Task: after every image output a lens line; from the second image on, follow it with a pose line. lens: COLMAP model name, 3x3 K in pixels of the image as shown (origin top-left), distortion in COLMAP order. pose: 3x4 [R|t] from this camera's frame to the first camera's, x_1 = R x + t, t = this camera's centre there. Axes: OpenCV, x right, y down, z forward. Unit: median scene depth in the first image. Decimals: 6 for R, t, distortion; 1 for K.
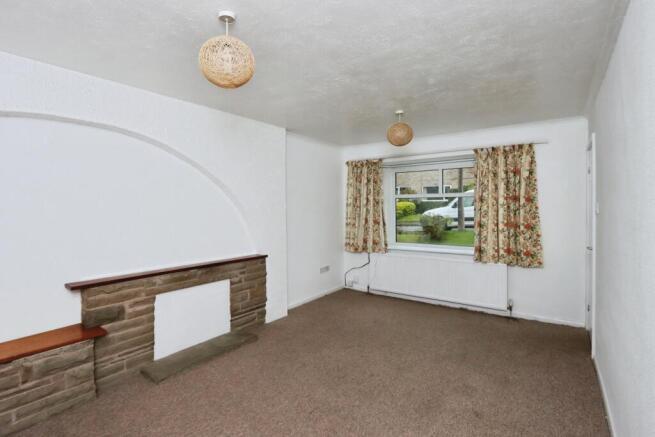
lens RADIAL K [[324.5, 0, 331.2], [0, 324.5, 213.4], [0, 0, 1]] dist [-0.002728, -0.000075]
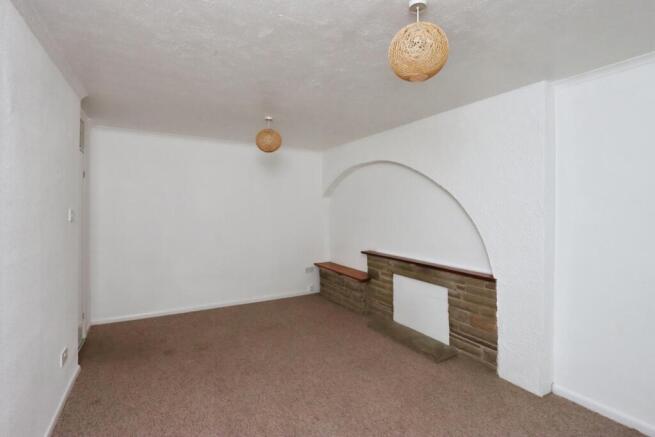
lens RADIAL K [[324.5, 0, 331.2], [0, 324.5, 216.2], [0, 0, 1]] dist [-0.002728, -0.000075]
pose [[-0.426897, 0.021219, -0.904051, 0.707687], [-0.023523, 0.999126, 0.034558, -0.030965], [0.903994, 0.036019, -0.426025, 1.152402]]
